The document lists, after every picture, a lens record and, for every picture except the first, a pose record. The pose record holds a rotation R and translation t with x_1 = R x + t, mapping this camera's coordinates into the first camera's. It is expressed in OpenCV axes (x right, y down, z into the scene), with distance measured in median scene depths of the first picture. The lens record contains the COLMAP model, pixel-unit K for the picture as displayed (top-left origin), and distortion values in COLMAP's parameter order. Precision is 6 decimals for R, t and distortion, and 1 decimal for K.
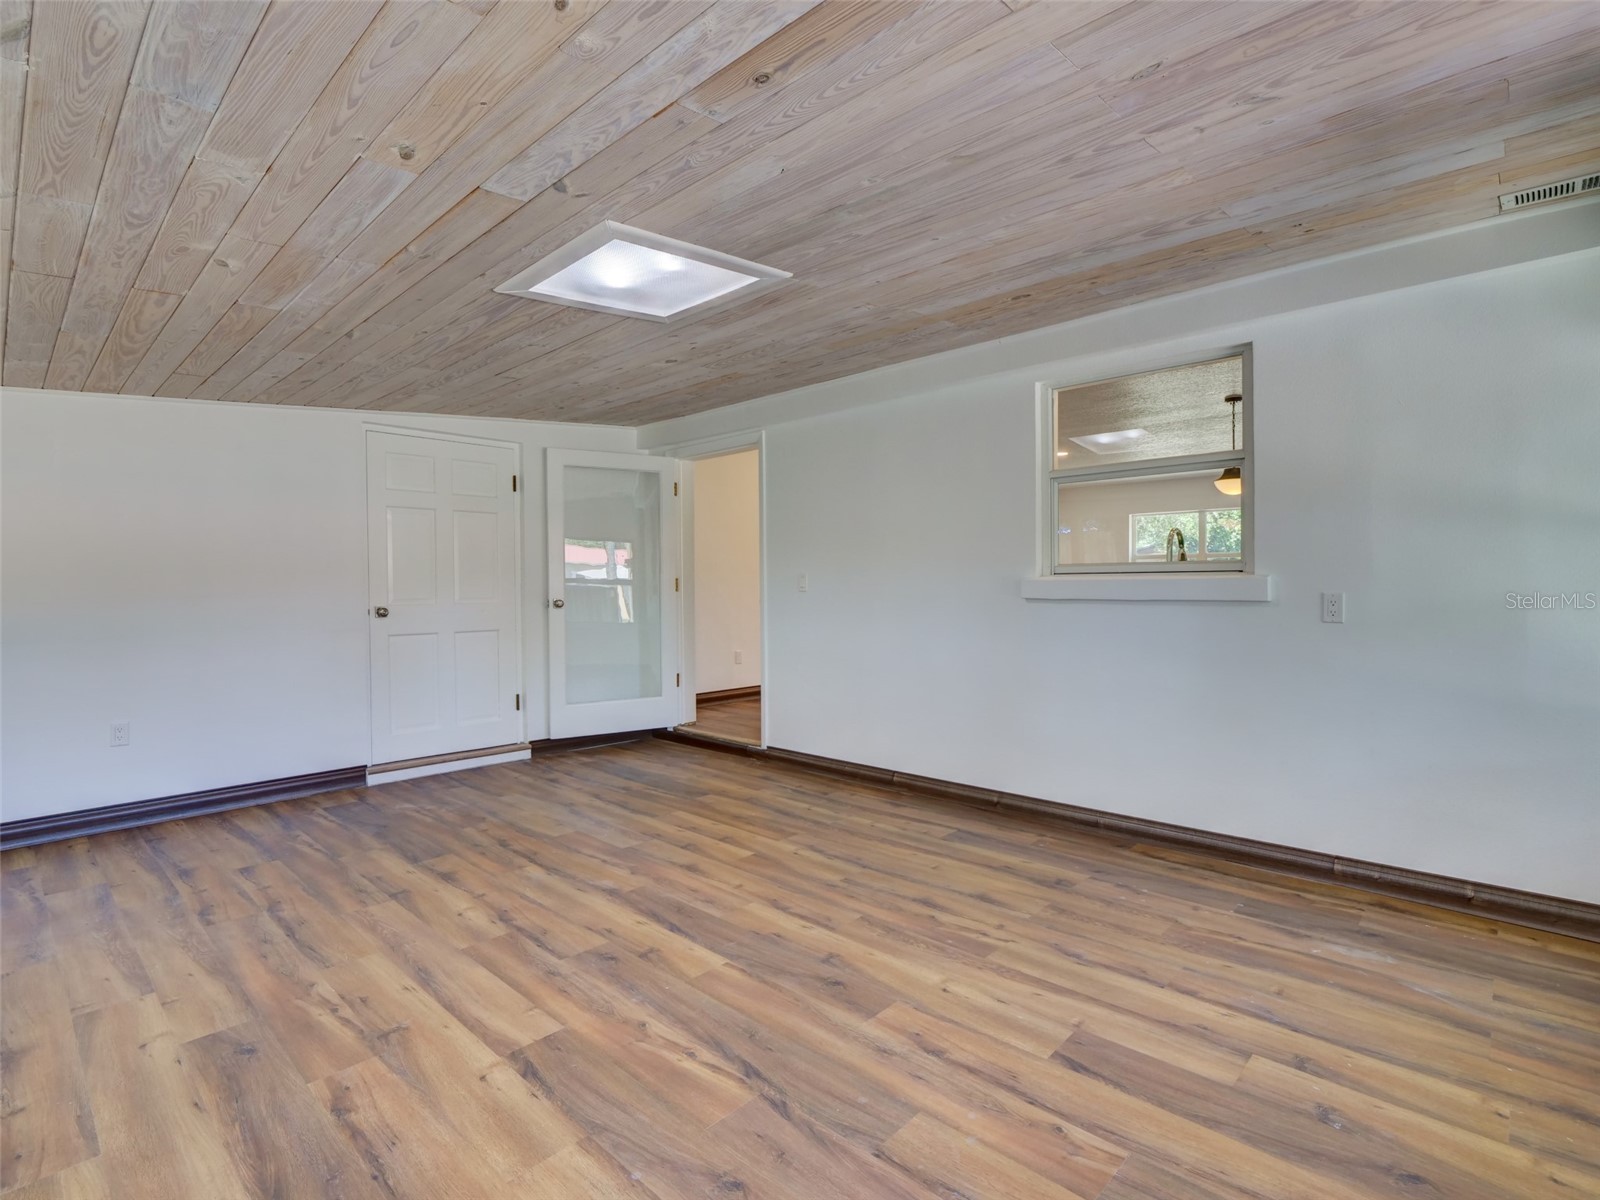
lens RADIAL K [[782.8, 0, 797.8], [0, 782.8, 599.4], [0, 0, 1]] dist [-0.008047, -0.001737]
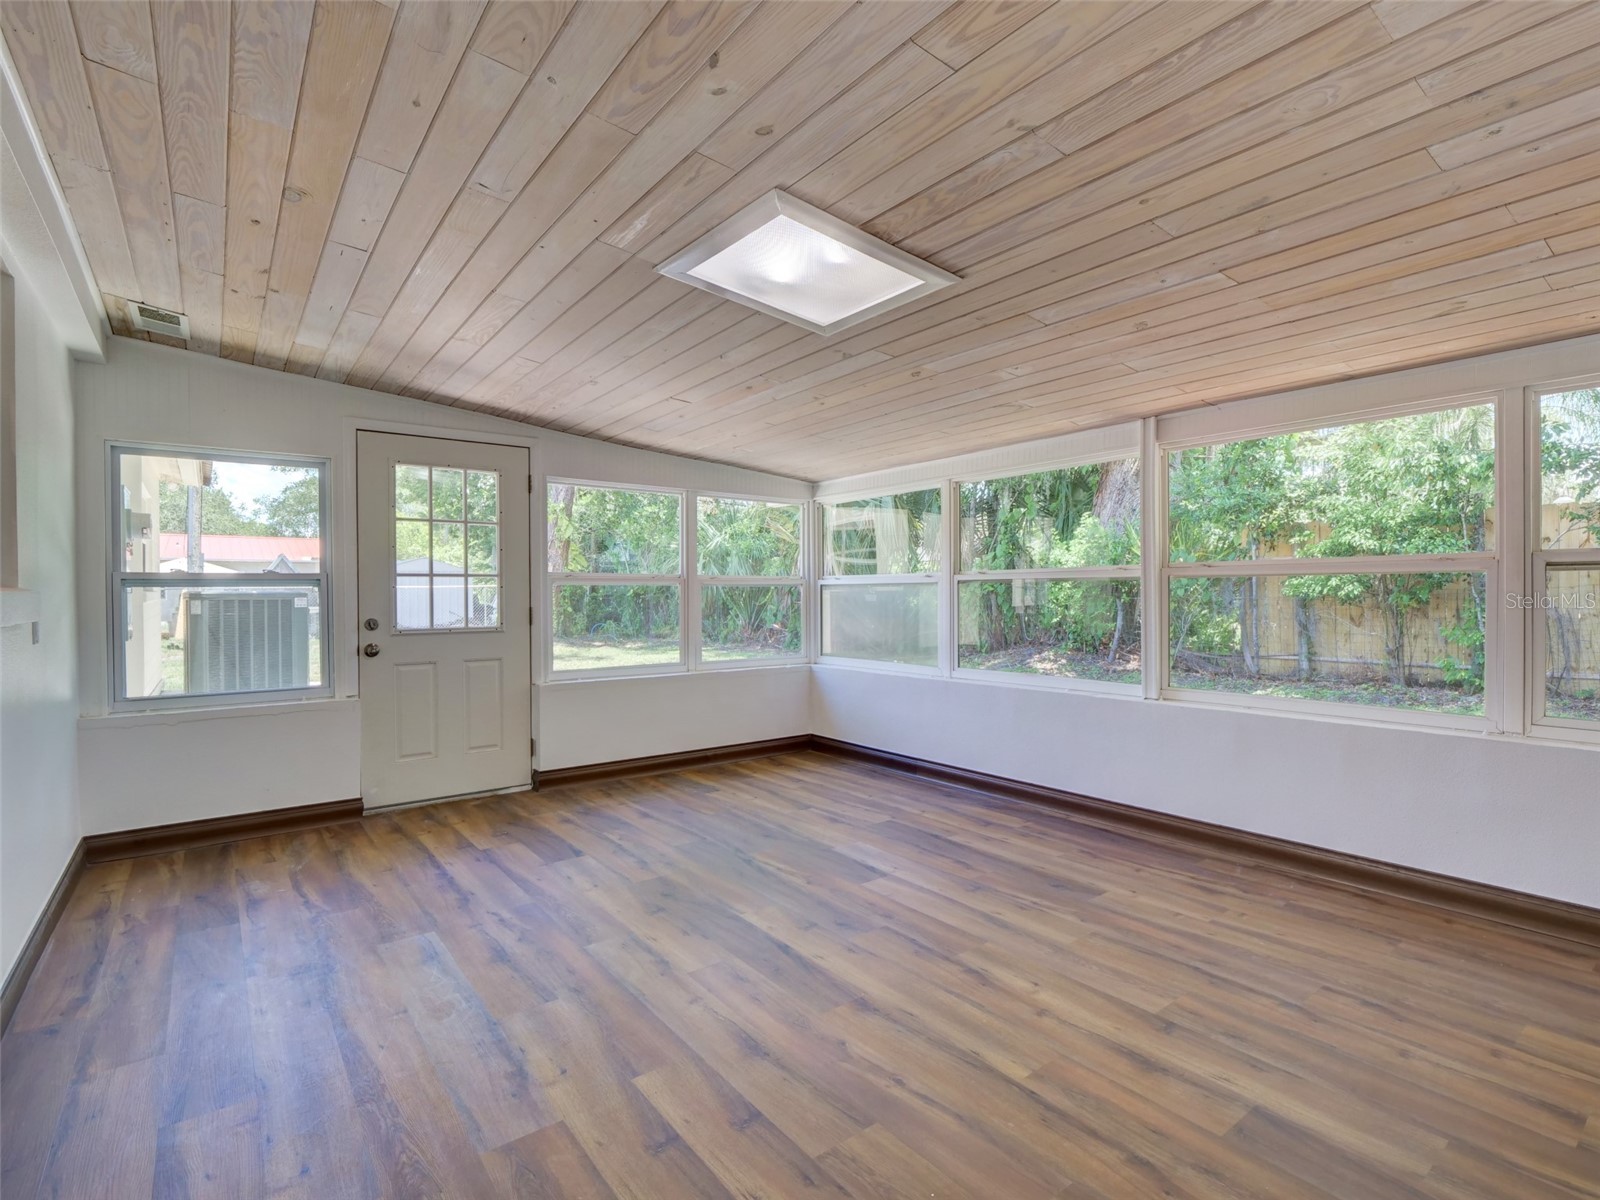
lens RADIAL K [[782.8, 0, 797.8], [0, 782.8, 599.4], [0, 0, 1]] dist [-0.008047, -0.001737]
pose [[-0.986096, 0.009764, 0.165892, -0.298226], [0.014490, 0.999522, 0.027300, -0.031194], [-0.165546, 0.029324, -0.985766, 1.704794]]
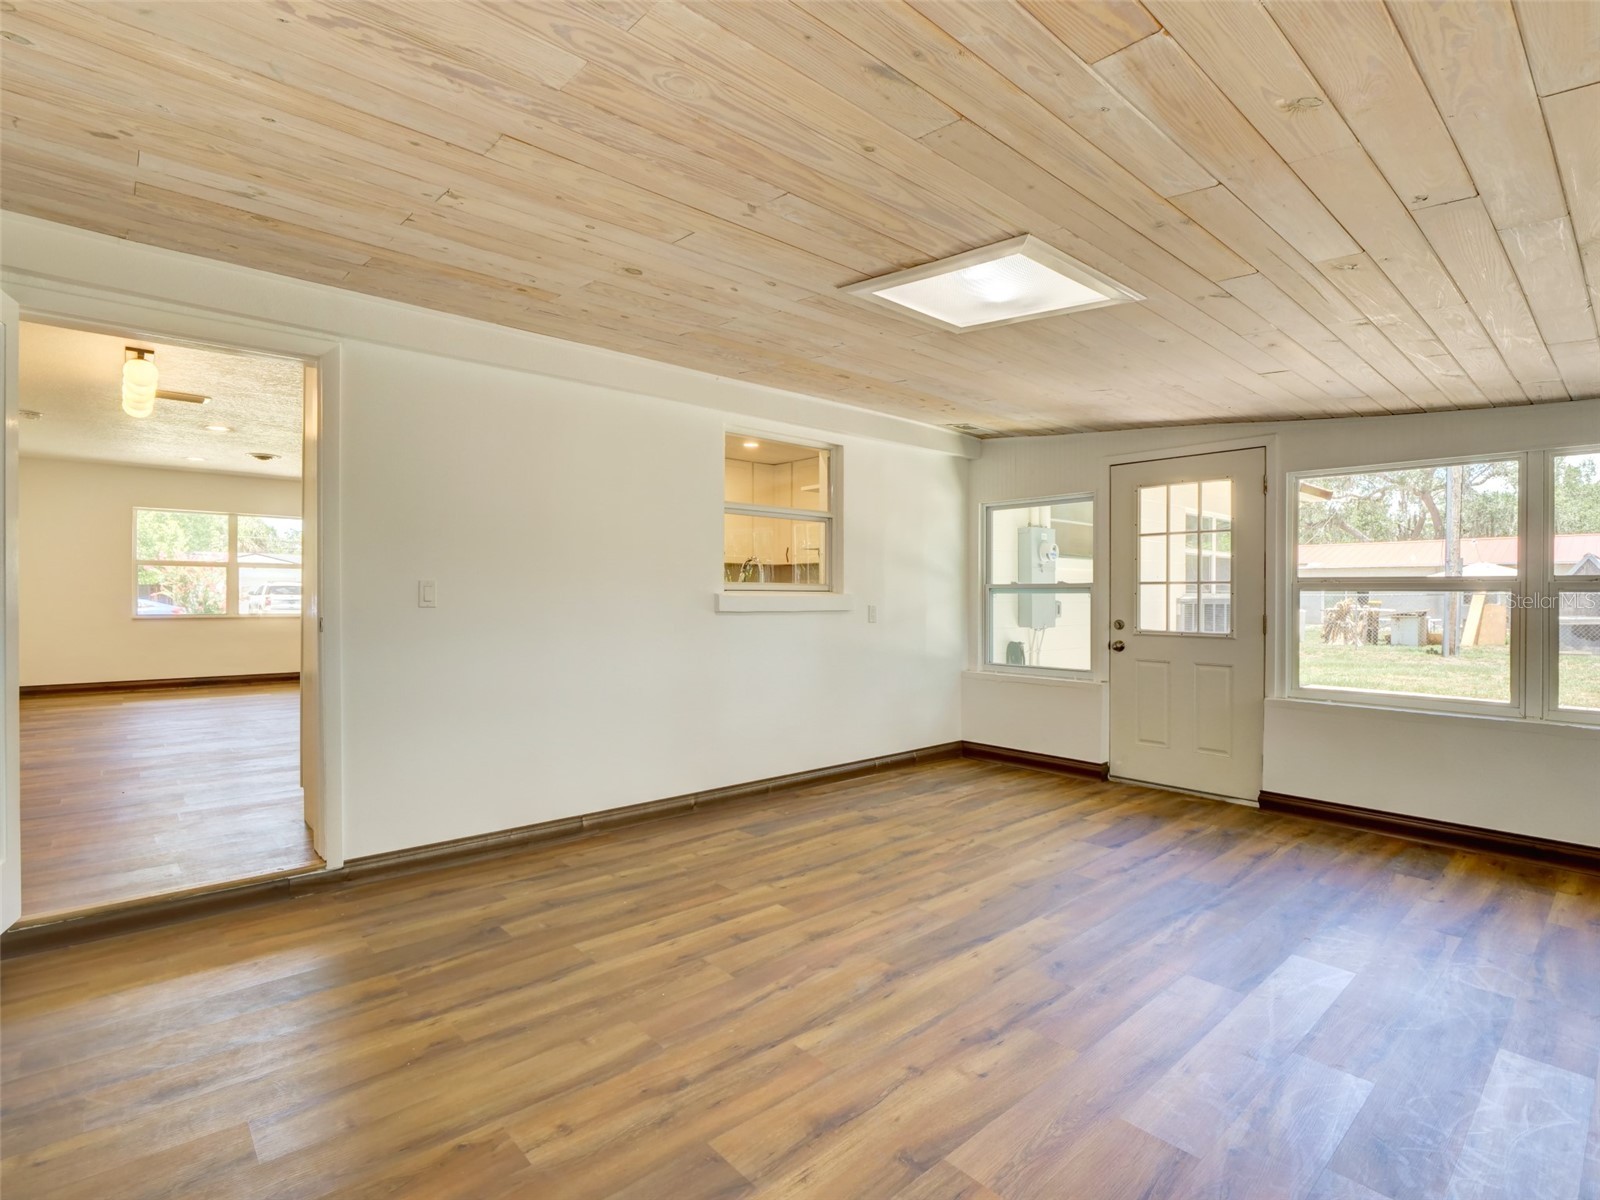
lens RADIAL K [[782.8, 0, 797.8], [0, 782.8, 599.4], [0, 0, 1]] dist [-0.008047, -0.001737]
pose [[0.086925, 0.002906, 0.996211, -1.045428], [0.013008, 0.999907, -0.004052, -0.015871], [-0.996130, 0.013311, 0.086880, 1.009203]]
